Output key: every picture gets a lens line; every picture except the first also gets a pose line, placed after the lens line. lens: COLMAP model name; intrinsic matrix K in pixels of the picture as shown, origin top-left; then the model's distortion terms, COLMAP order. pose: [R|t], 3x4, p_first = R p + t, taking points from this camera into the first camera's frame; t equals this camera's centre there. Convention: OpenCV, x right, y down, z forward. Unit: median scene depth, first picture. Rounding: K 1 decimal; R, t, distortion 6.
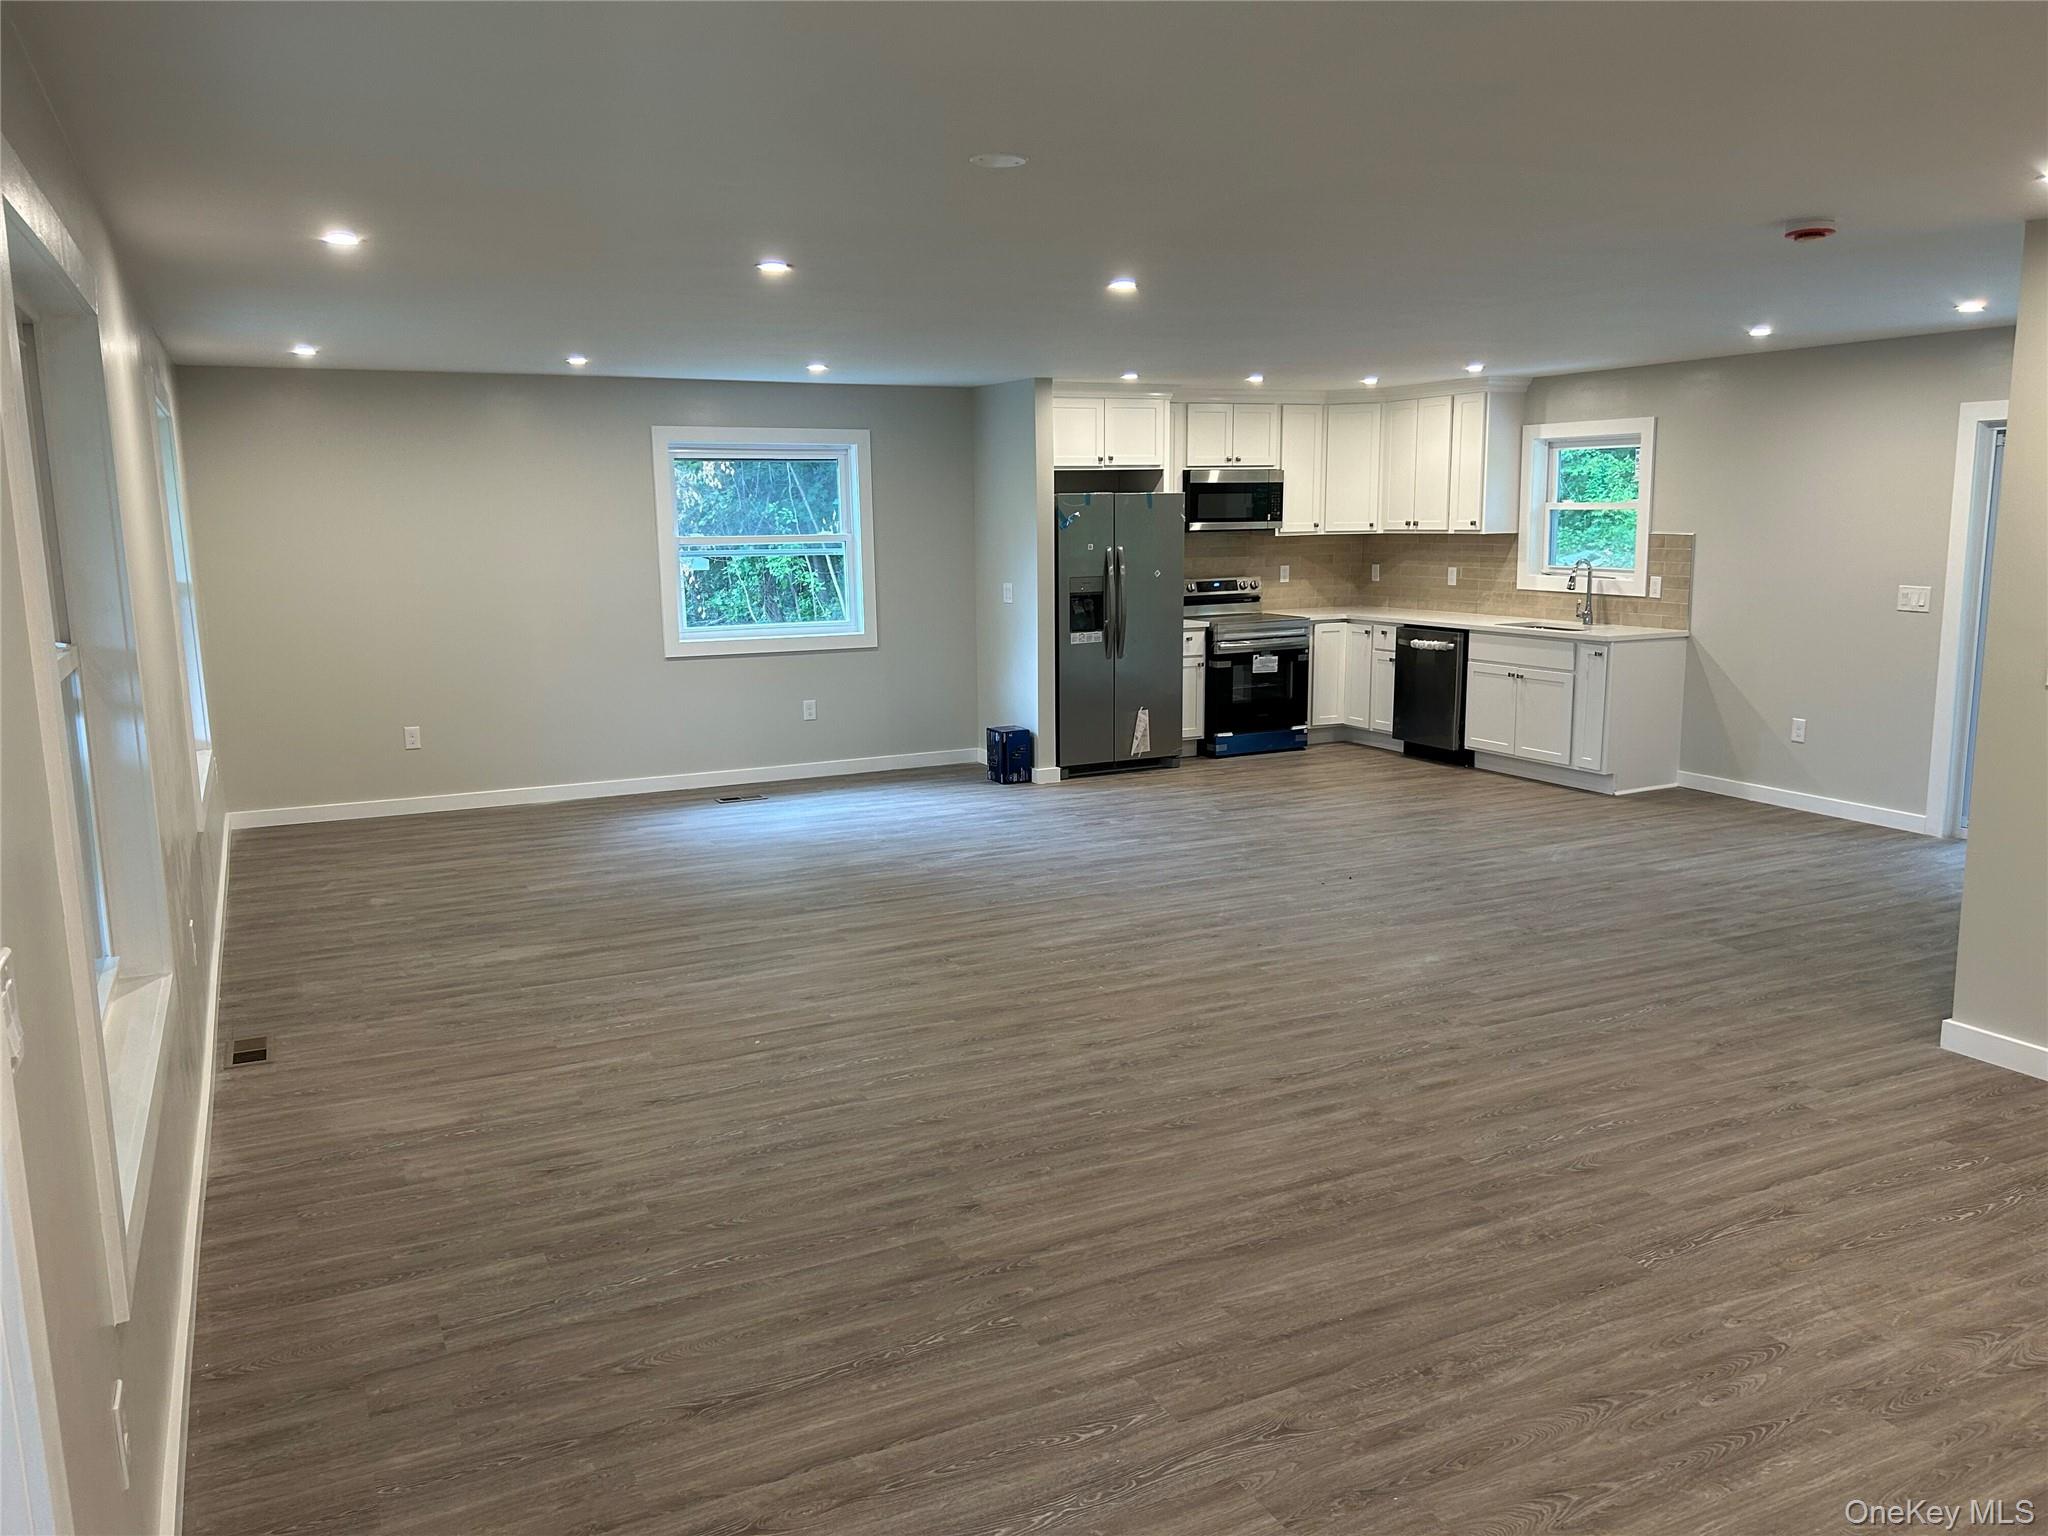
lens RADIAL K [[1537.2, 0, 1024.0], [0, 1537.2, 768.0], [0, 0, 1]] dist [0.161011, -0.517672]
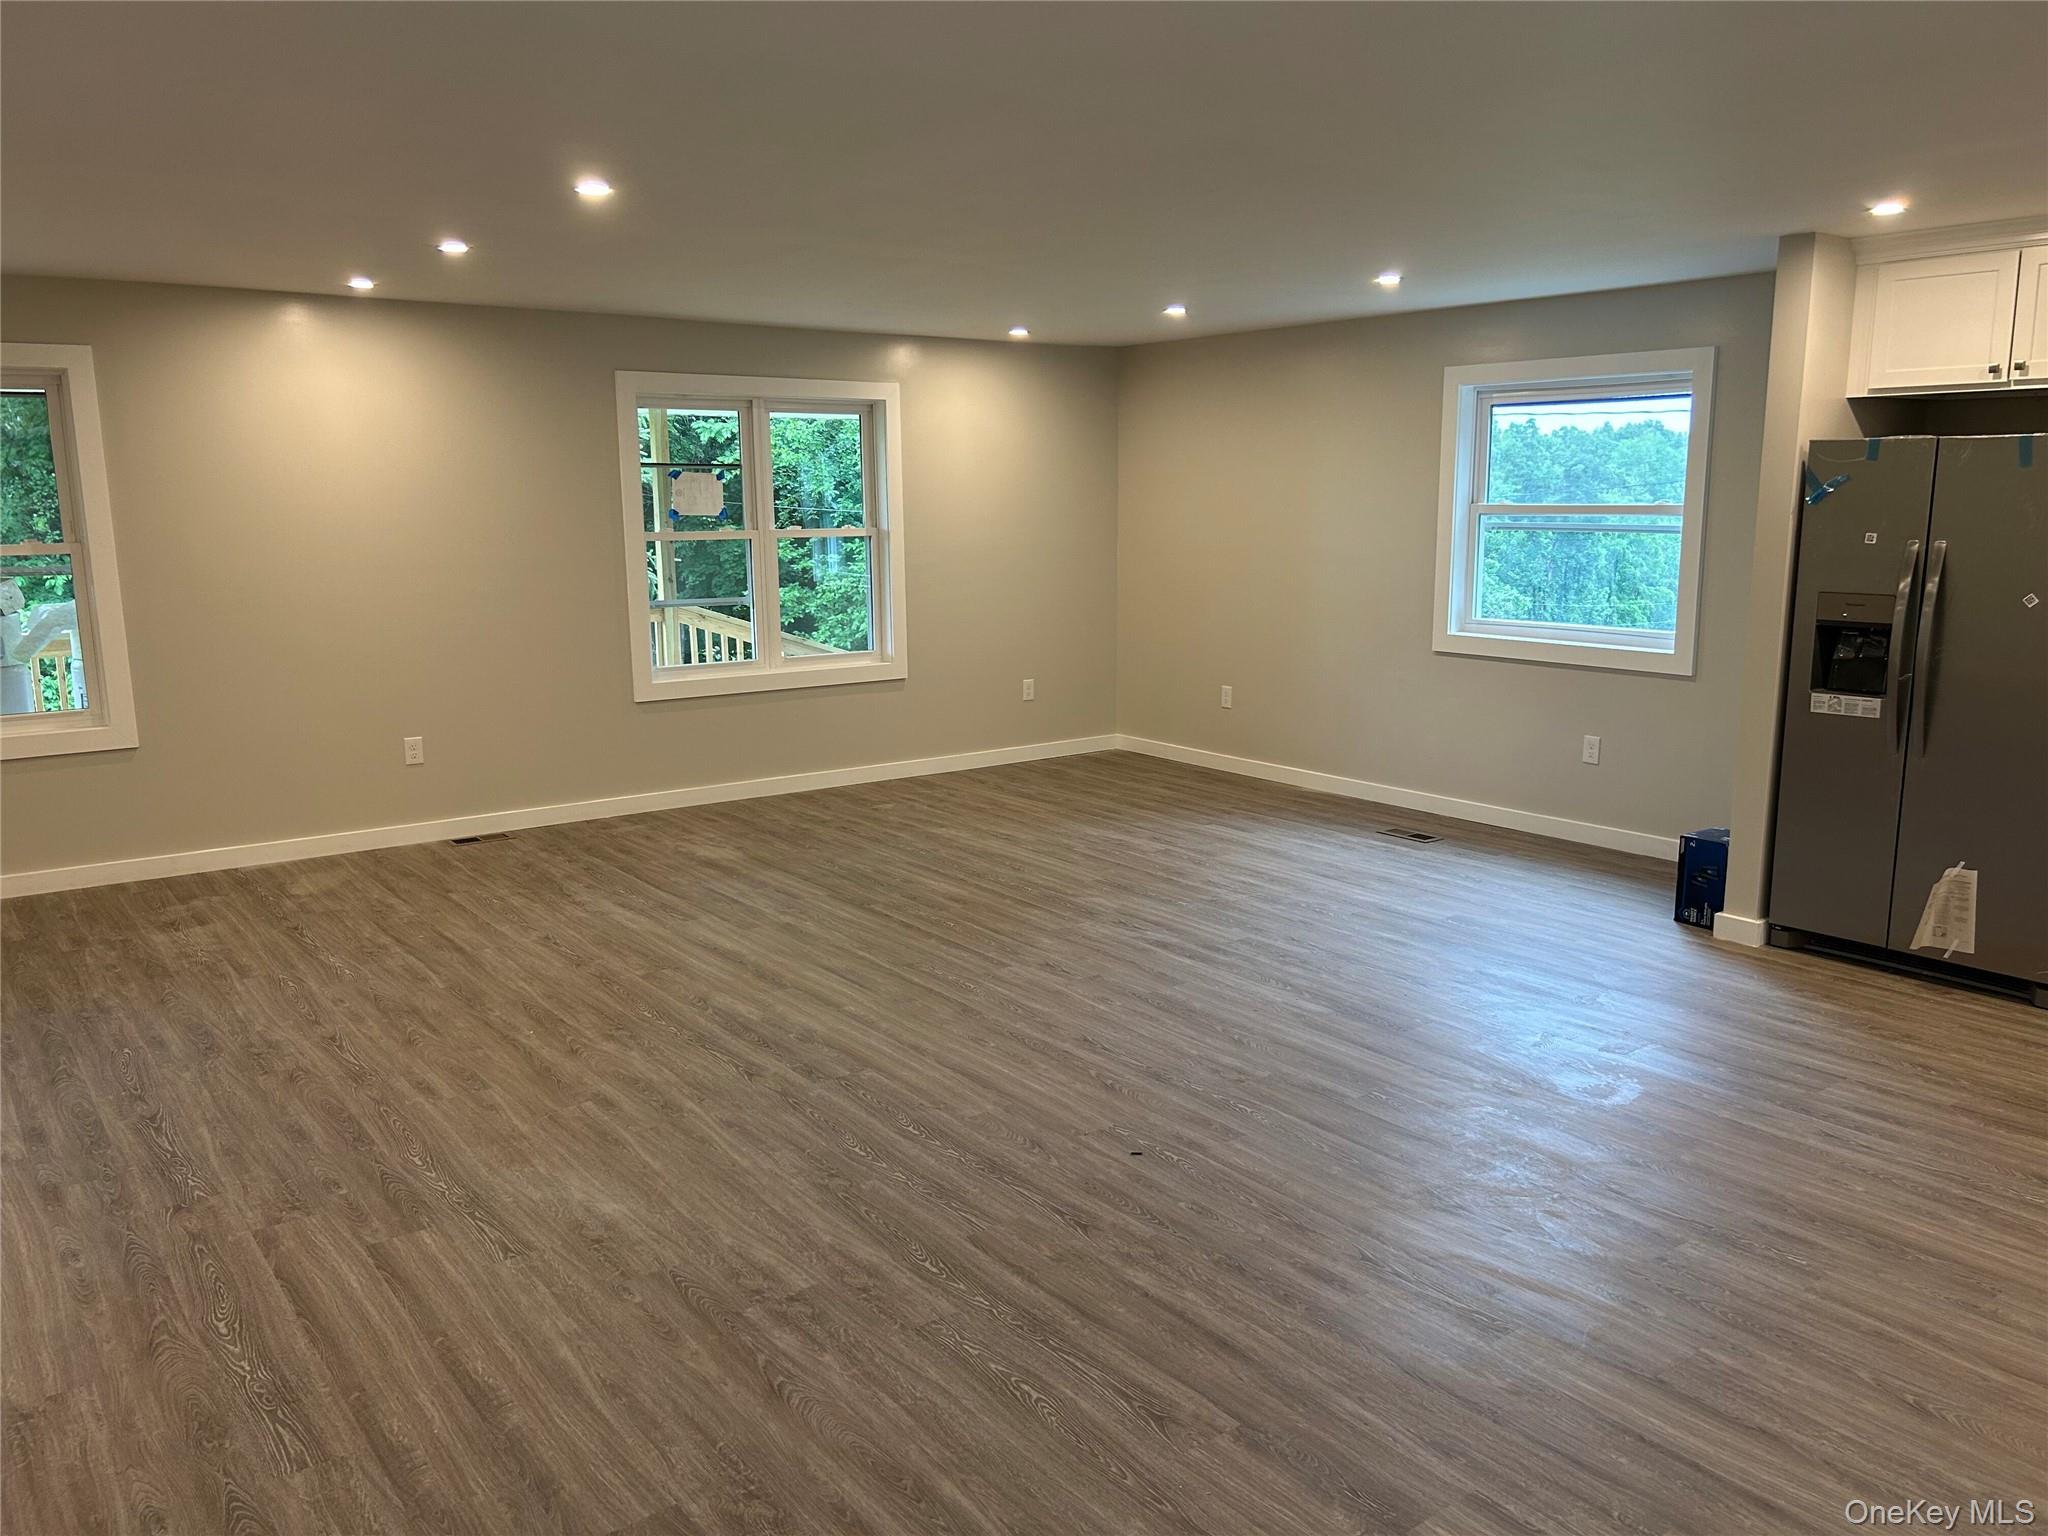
lens RADIAL K [[1534.2, 0, 1024.0], [0, 1534.2, 768.0], [0, 0, 1]] dist [0.065358, -0.095820]
pose [[0.183223, 0.189601, -0.964614, 0.497870], [-0.159569, 0.973949, 0.161126, -0.101275], [0.970035, 0.124401, 0.208704, 0.588099]]
